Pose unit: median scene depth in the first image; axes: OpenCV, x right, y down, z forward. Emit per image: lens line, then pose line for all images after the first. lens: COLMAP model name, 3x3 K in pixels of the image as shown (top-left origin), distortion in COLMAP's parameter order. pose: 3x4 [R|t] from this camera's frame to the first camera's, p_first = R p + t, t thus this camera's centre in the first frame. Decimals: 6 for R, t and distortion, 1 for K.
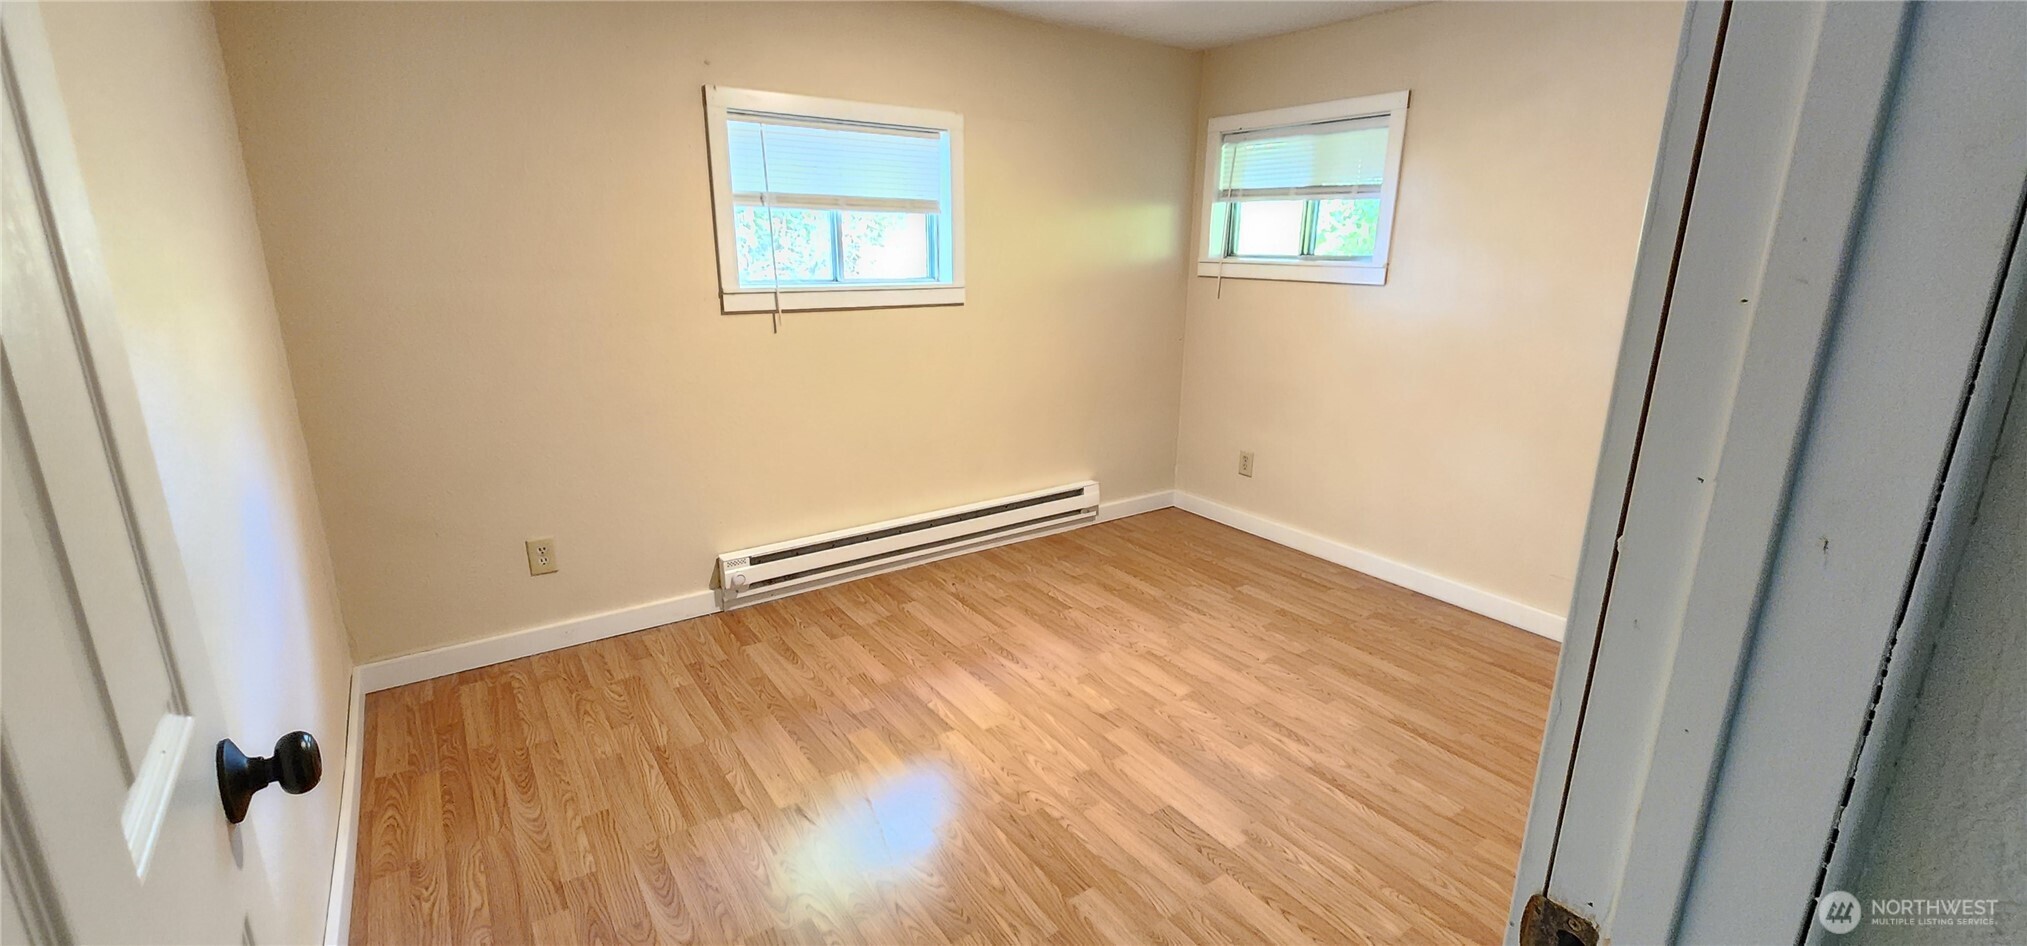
lens RADIAL K [[837.3, 0, 1013.5], [0, 837.3, 473.0], [0, 0, 1]] dist [-0.001159, -0.000088]
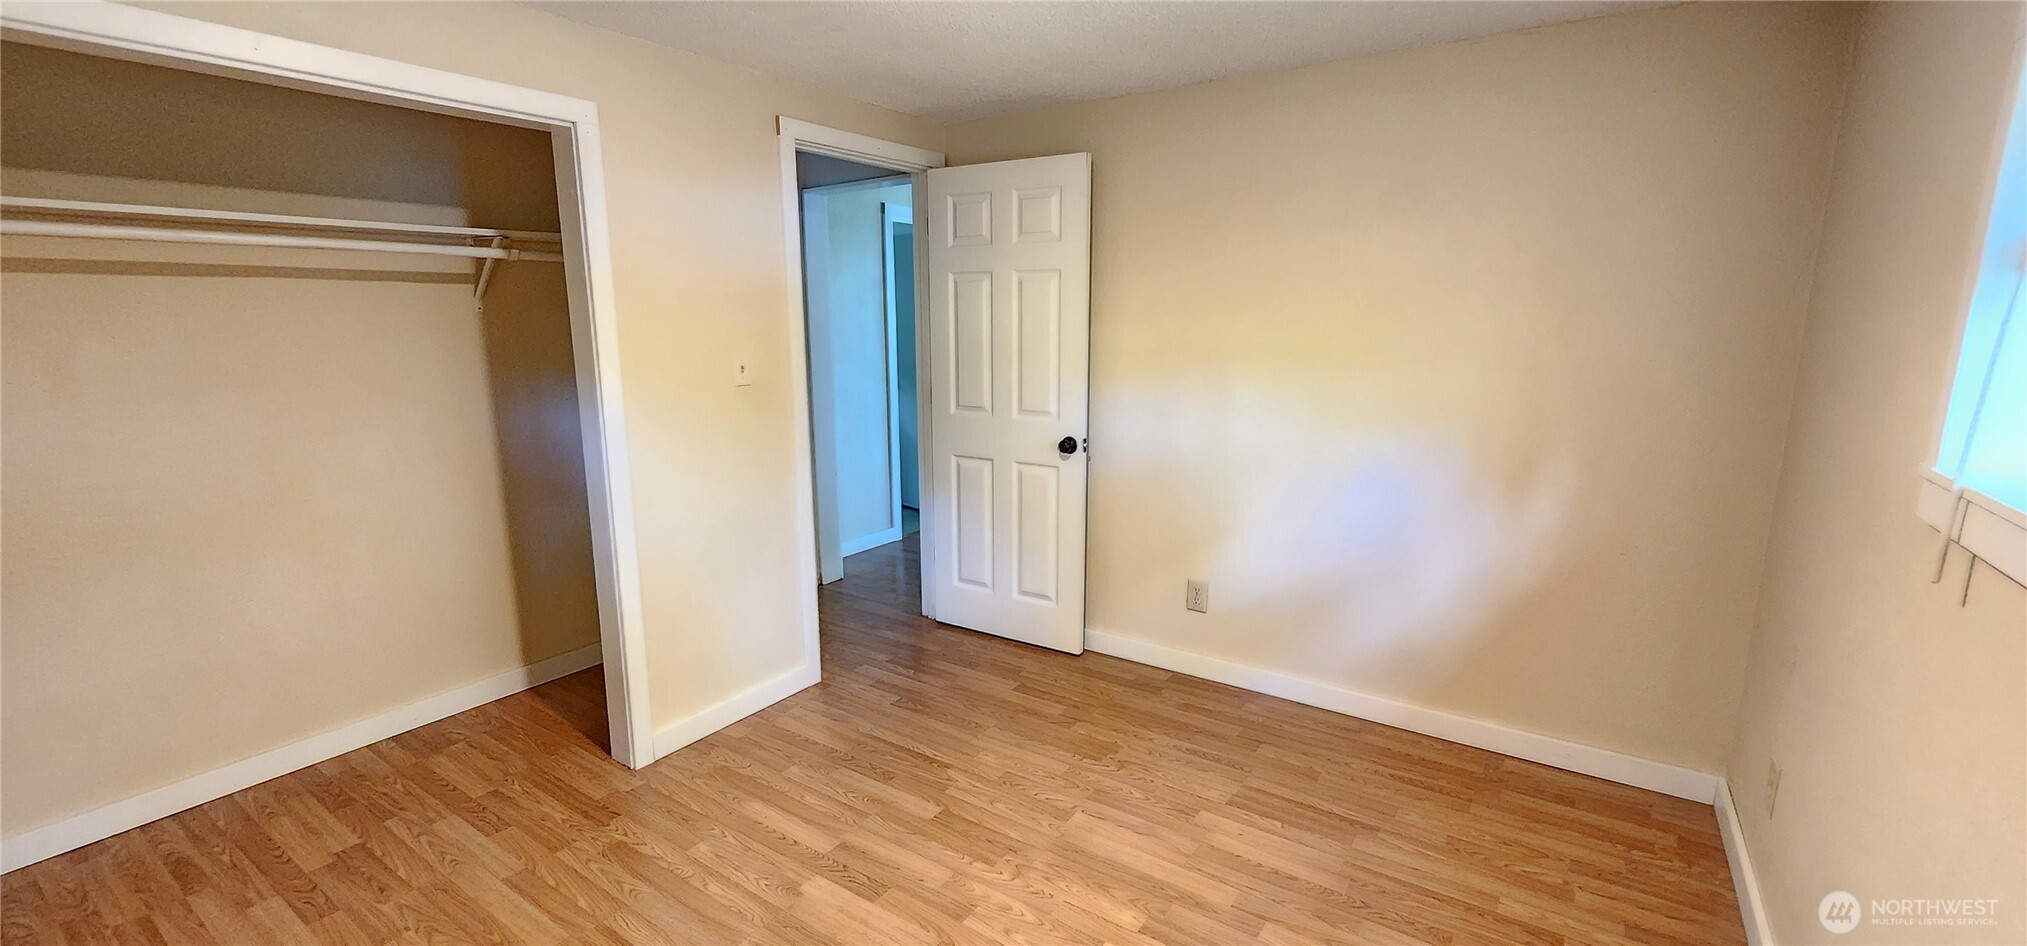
lens RADIAL K [[837.3, 0, 1013.5], [0, 837.3, 473.0], [0, 0, 1]] dist [-0.001159, -0.000088]
pose [[-0.937578, 0.058529, -0.342814, 0.343407], [-0.096836, 0.902817, 0.418981, -0.494086], [0.334021, 0.426024, -0.840794, 1.691981]]
